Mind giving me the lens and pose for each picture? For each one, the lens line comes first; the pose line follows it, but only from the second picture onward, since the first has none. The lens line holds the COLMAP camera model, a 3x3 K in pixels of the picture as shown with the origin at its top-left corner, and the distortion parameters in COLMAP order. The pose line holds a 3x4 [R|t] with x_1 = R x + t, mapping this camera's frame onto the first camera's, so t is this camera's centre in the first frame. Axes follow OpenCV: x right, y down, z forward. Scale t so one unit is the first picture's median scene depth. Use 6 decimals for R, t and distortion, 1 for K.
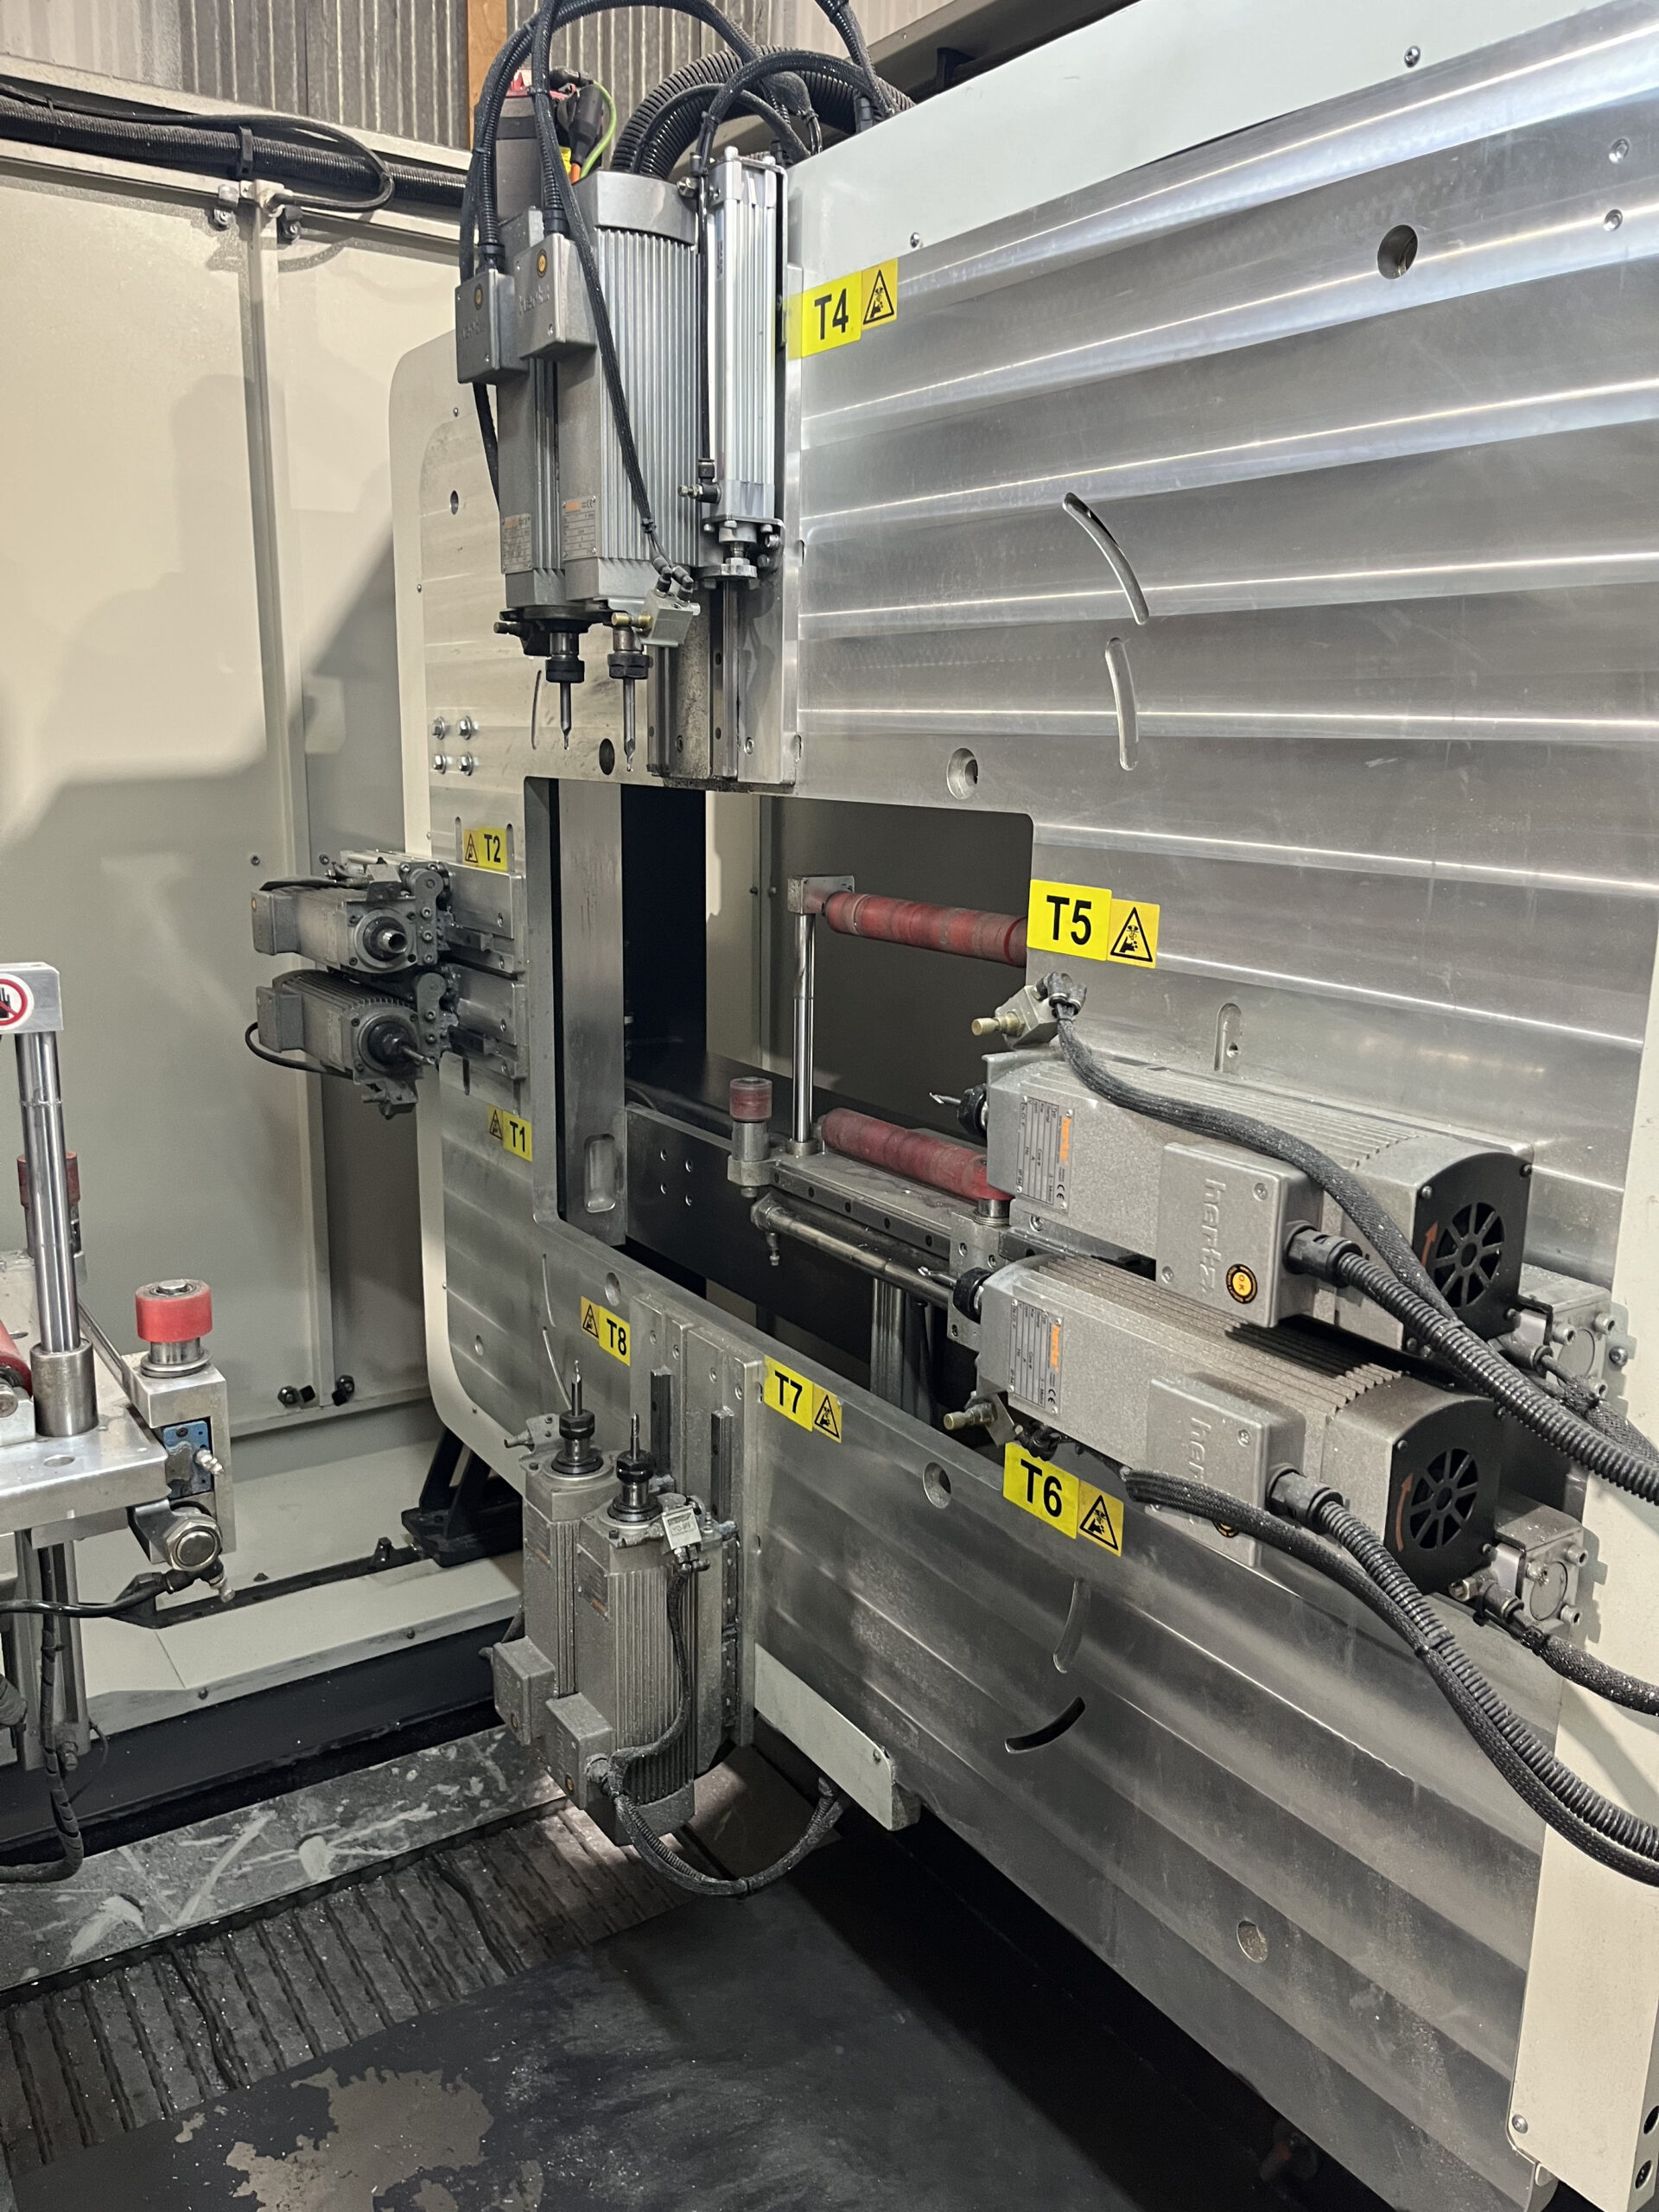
lens RADIAL K [[1635.6, 0, 838.2], [0, 1635.6, 1116.3], [0, 0, 1]] dist [0.070314, -0.090841]
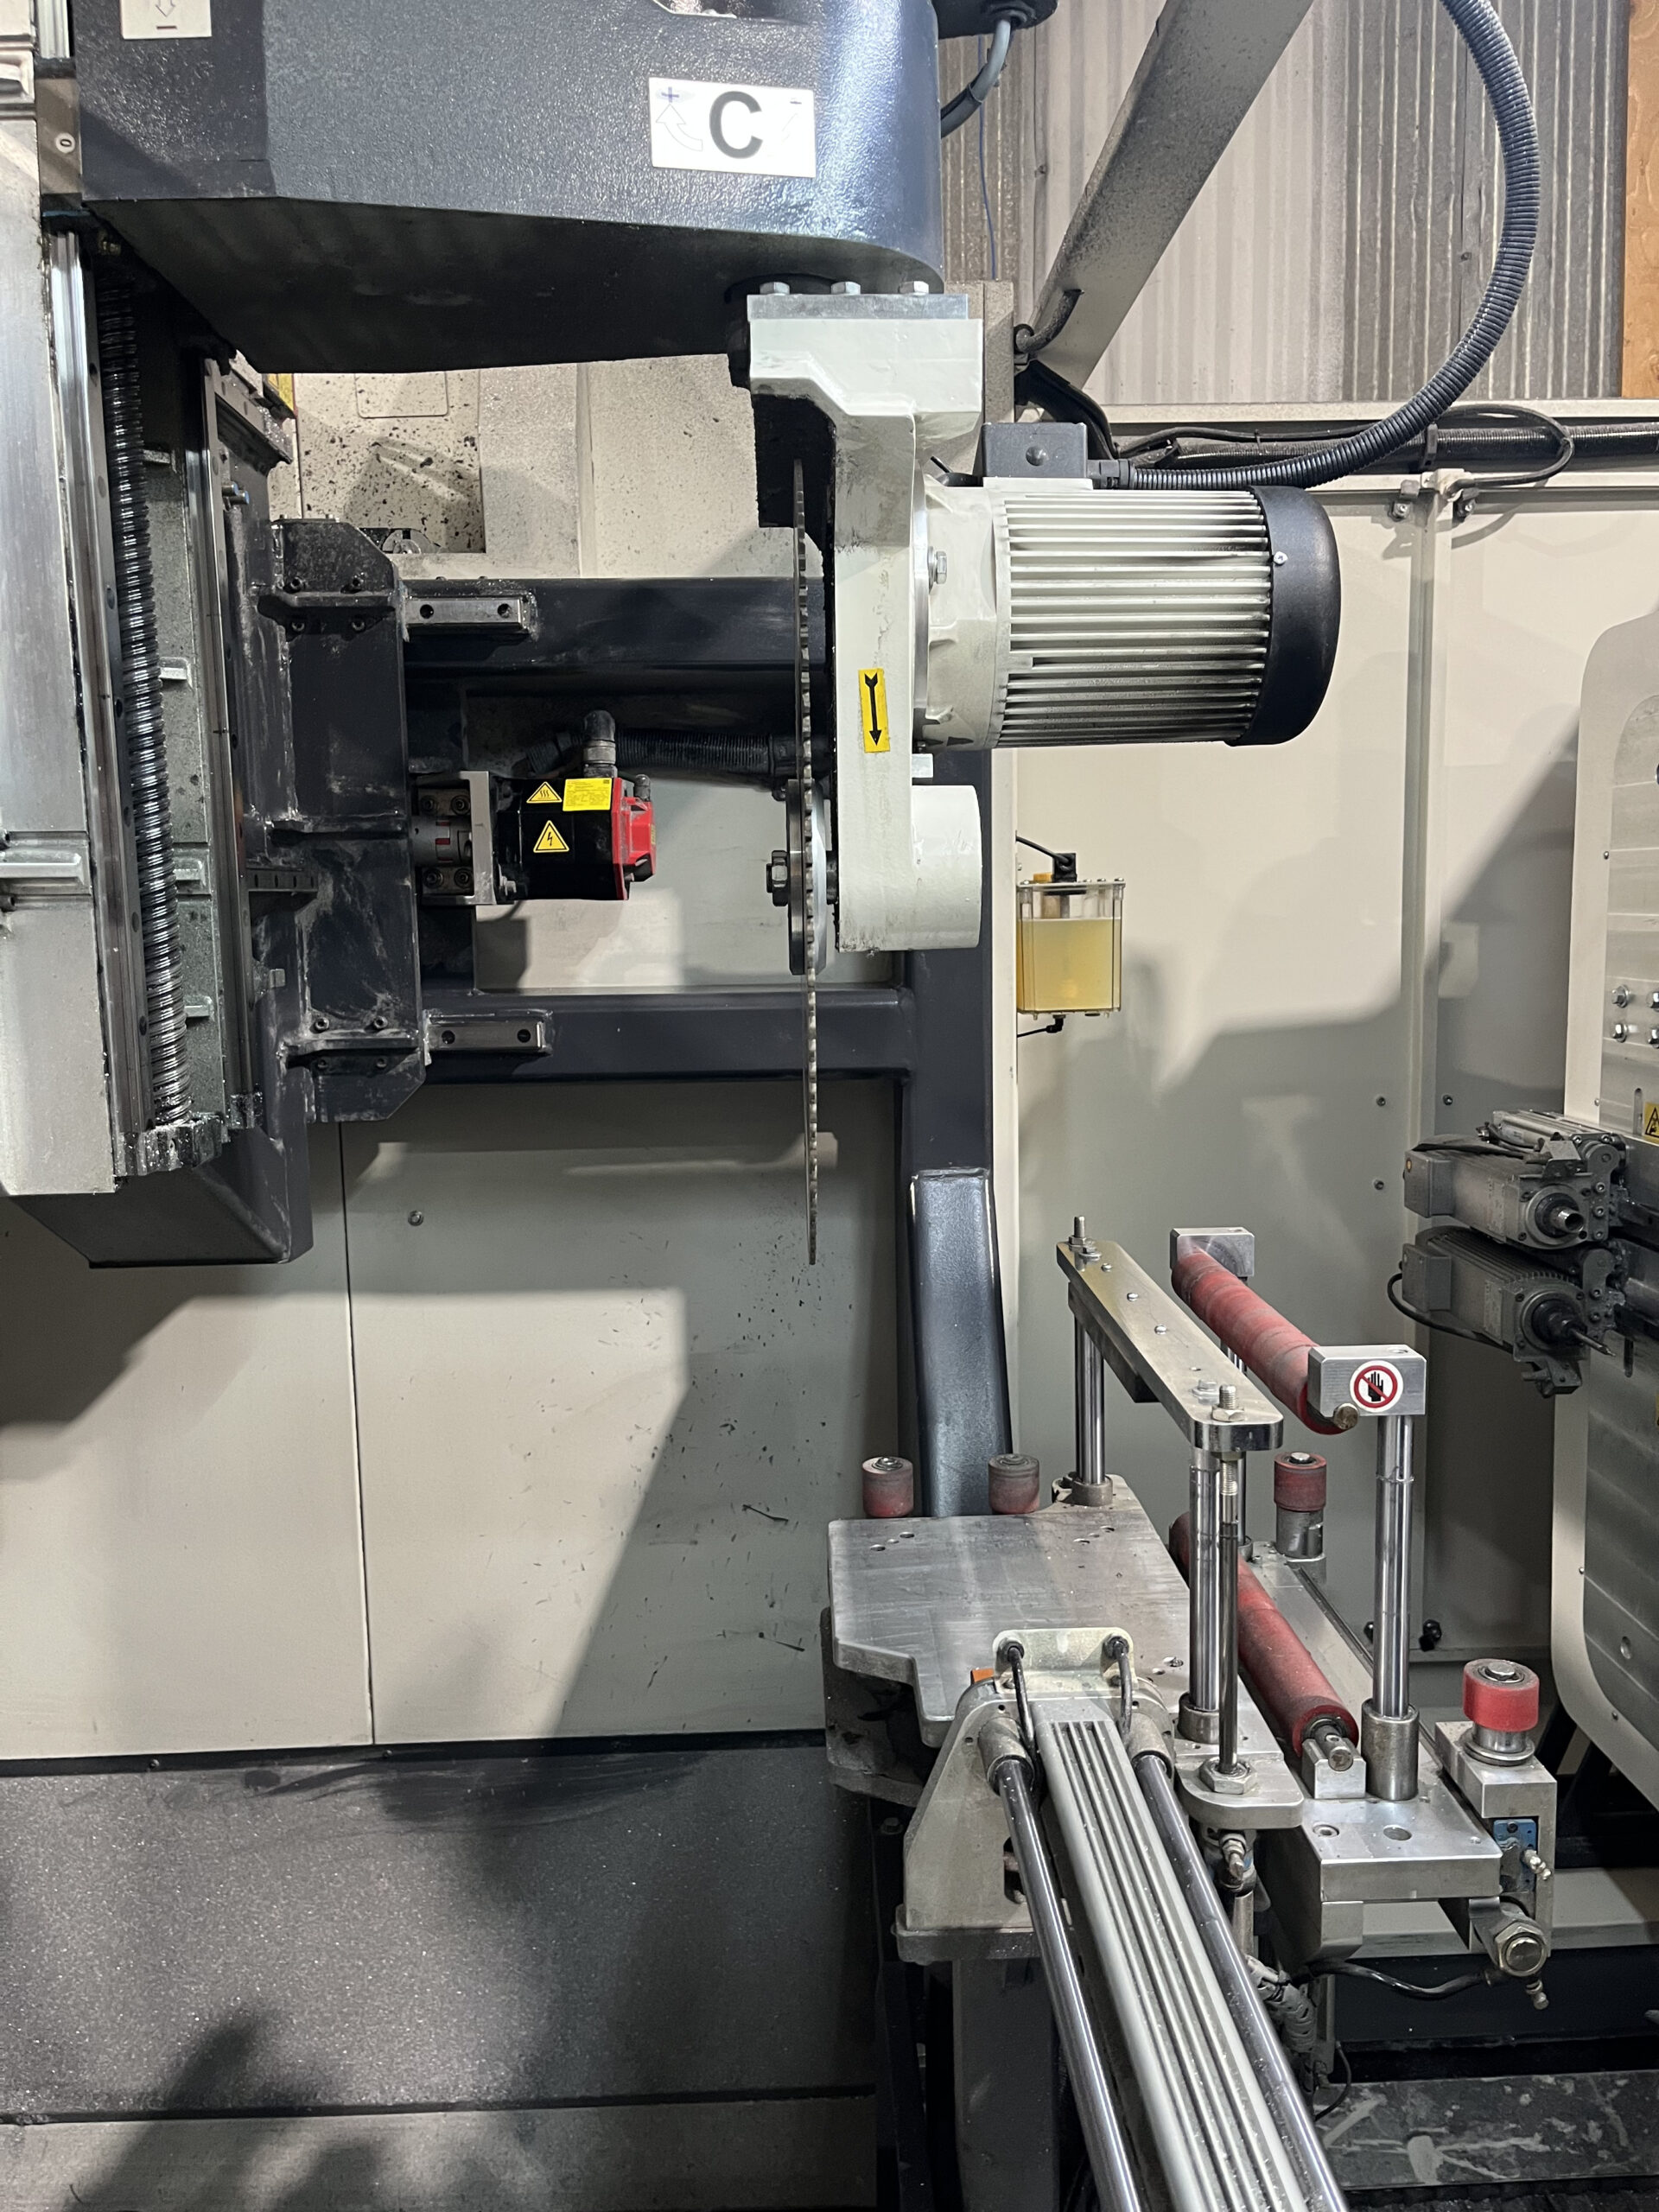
lens RADIAL K [[1626.3, 0, 827.4], [0, 1626.3, 1070.2], [0, 0, 1]] dist [0.079996, -0.096884]
pose [[0.850016, 0.031099, -0.525838, -0.124154], [-0.080775, 0.994145, -0.071776, -0.082587], [0.520527, 0.103485, 0.847551, -0.056045]]
